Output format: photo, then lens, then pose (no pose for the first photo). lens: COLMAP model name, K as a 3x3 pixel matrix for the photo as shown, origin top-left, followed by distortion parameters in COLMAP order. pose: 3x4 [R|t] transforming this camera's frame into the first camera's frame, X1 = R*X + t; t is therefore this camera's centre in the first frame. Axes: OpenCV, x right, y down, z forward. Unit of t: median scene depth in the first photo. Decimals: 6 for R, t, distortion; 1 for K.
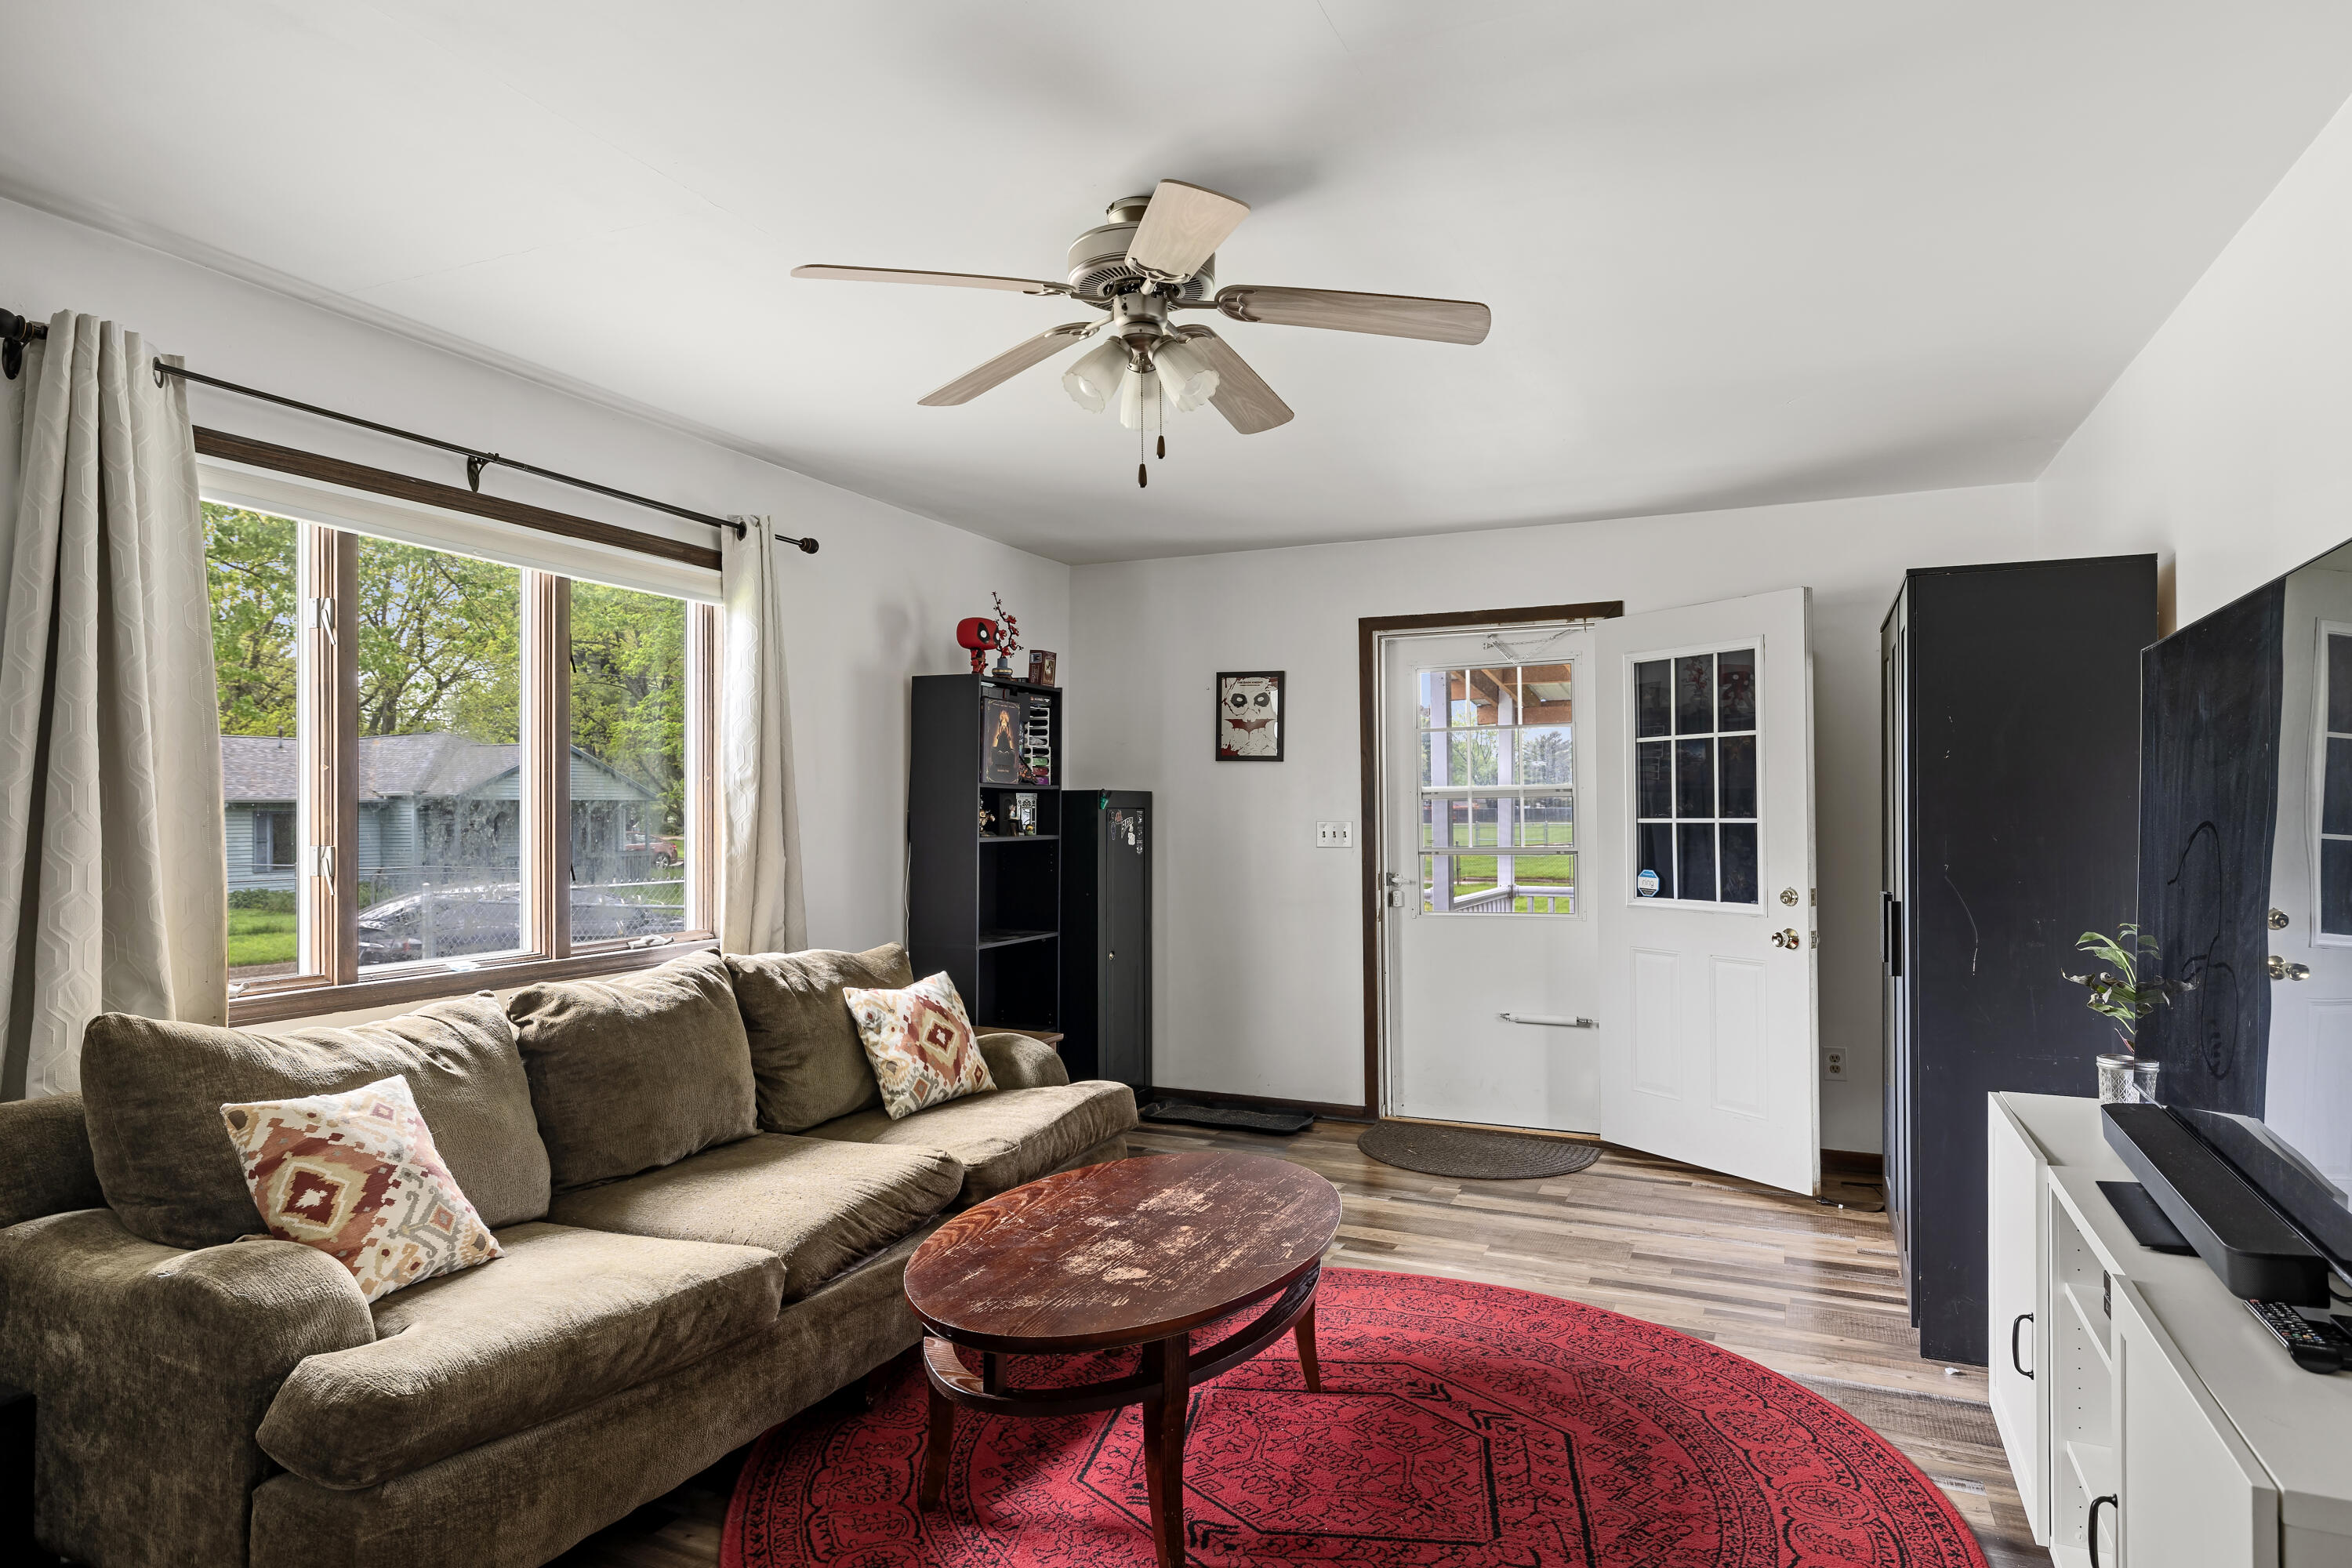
lens RADIAL K [[1328.5, 0, 1173.2], [0, 1328.5, 786.4], [0, 0, 1]] dist [0.003357, 0.001320]
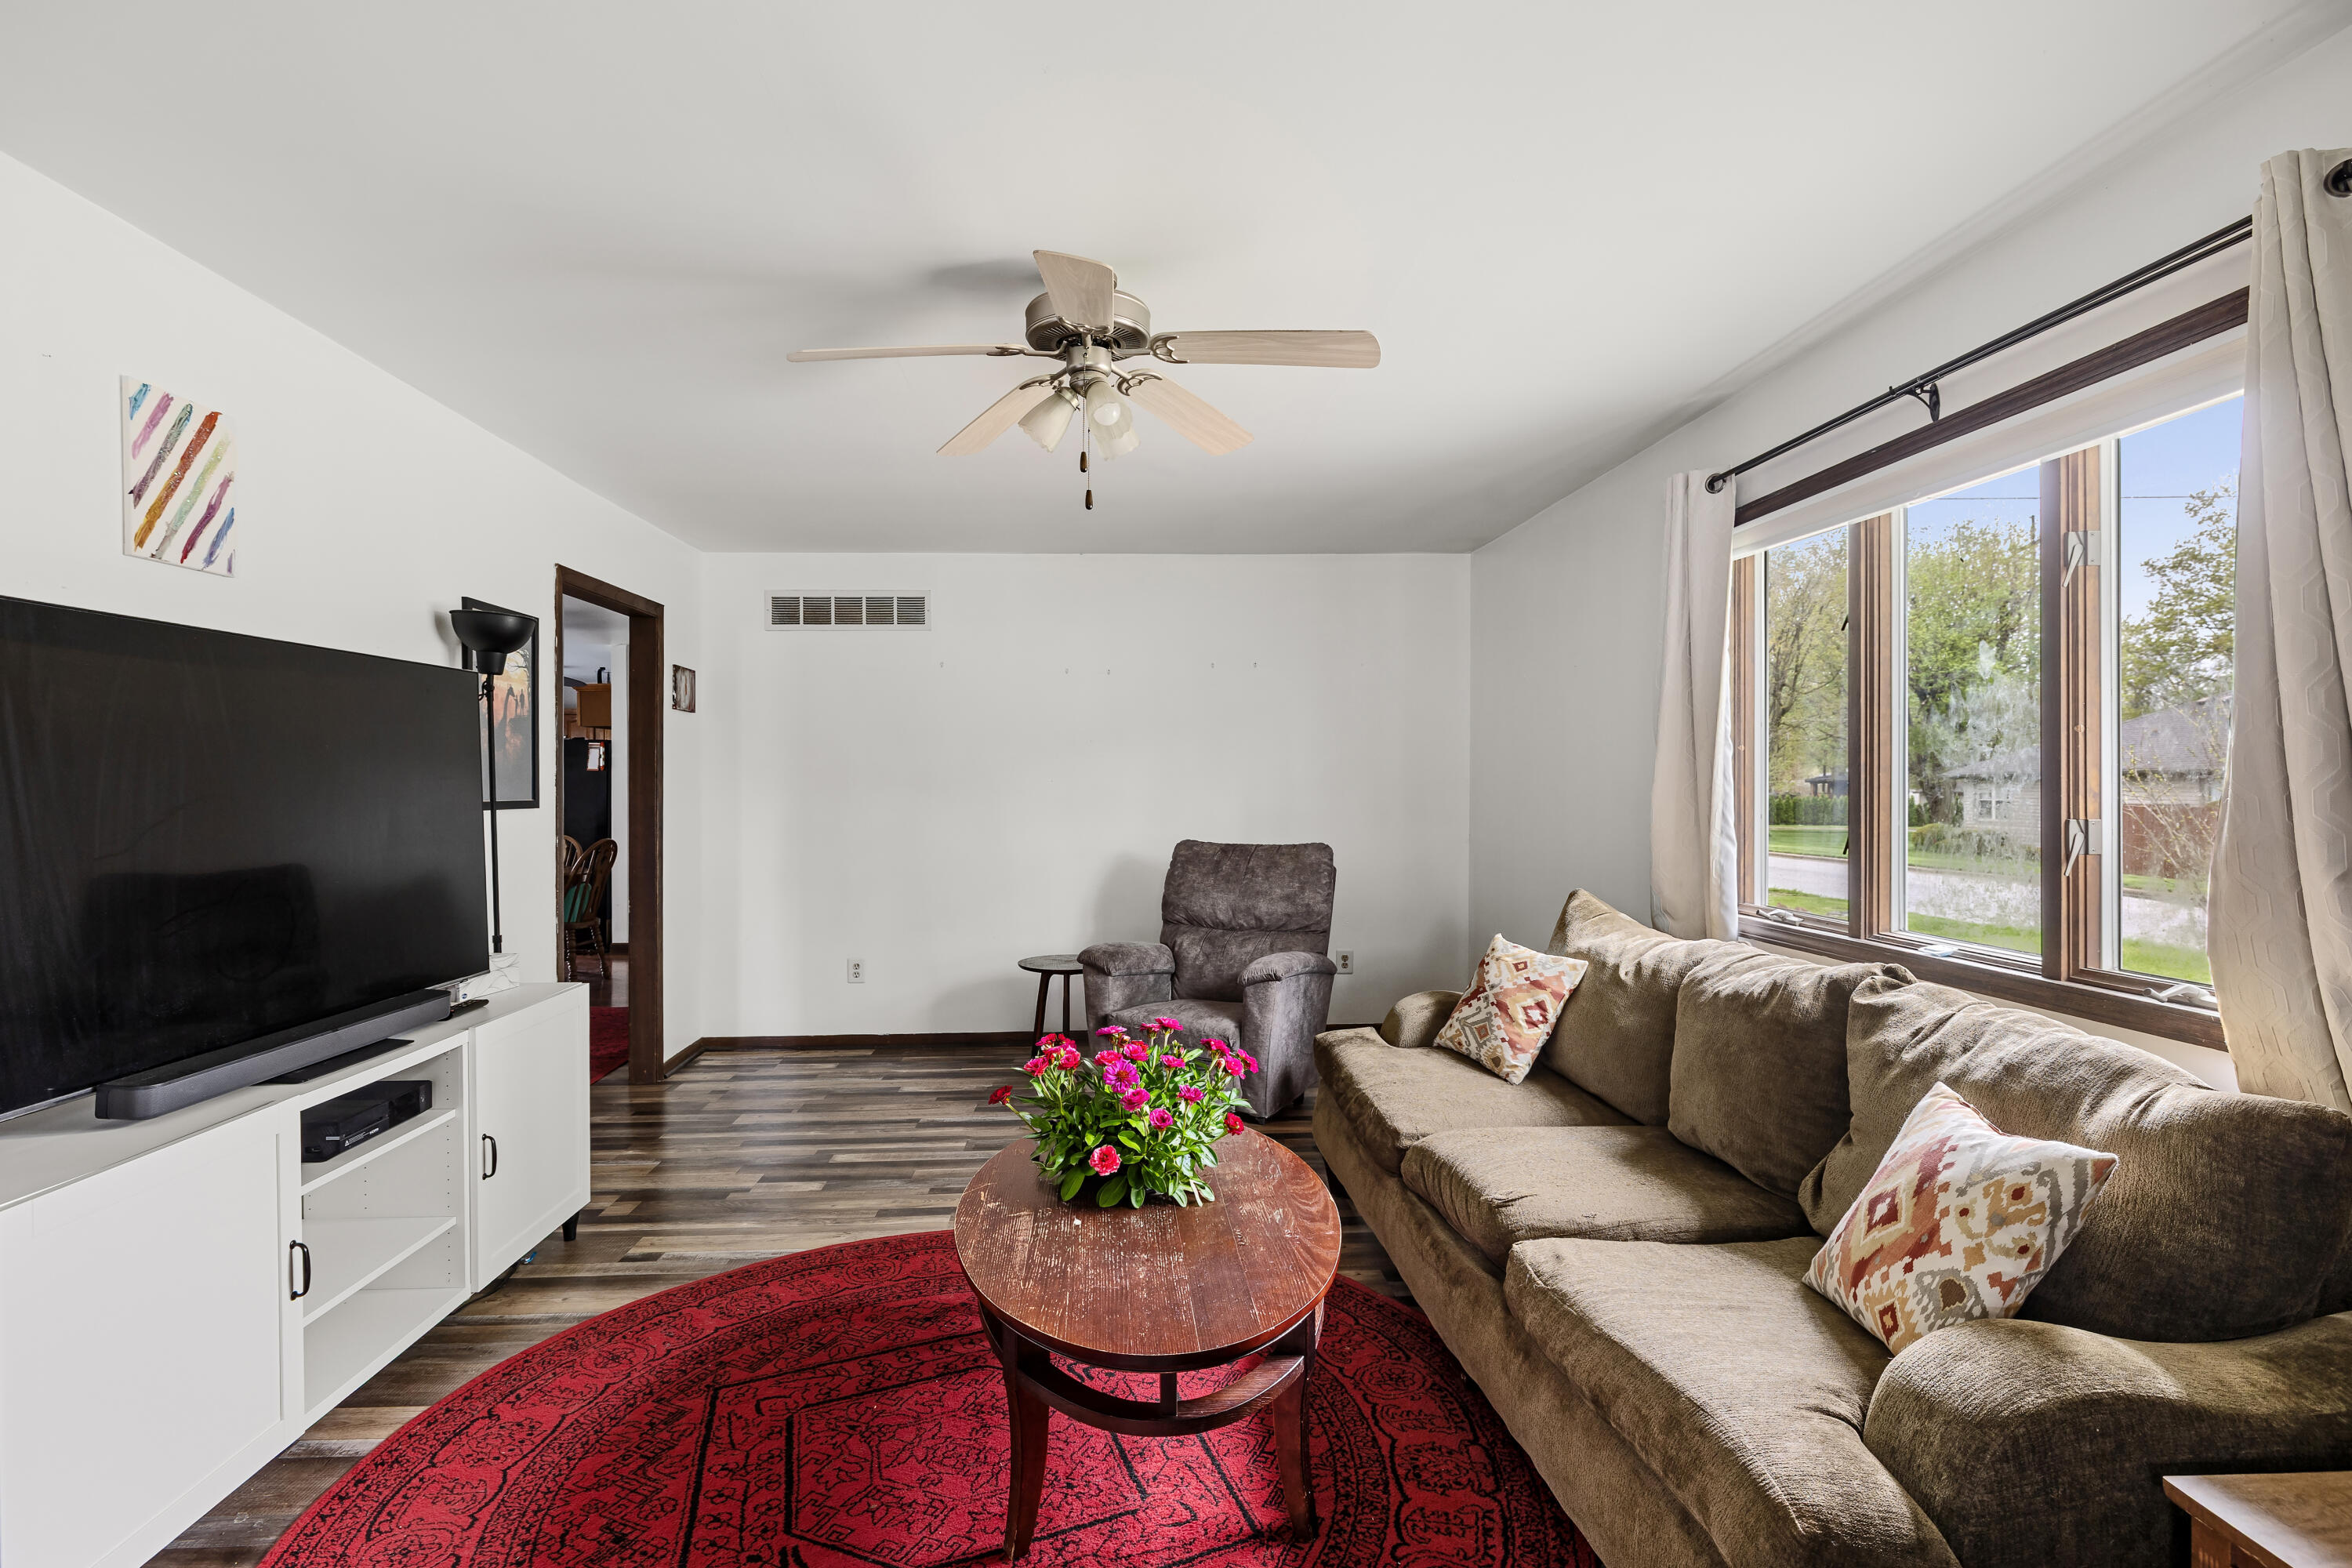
lens RADIAL K [[1127.0, 0, 1164.1], [0, 1127.0, 779.6], [0, 0, 1]] dist [-0.001102, 0.000025]
pose [[-0.880806, 0.010812, -0.473354, 0.362426], [0.008996, 0.999941, 0.006100, 0.013548], [0.473392, 0.001115, -0.880851, 1.762116]]
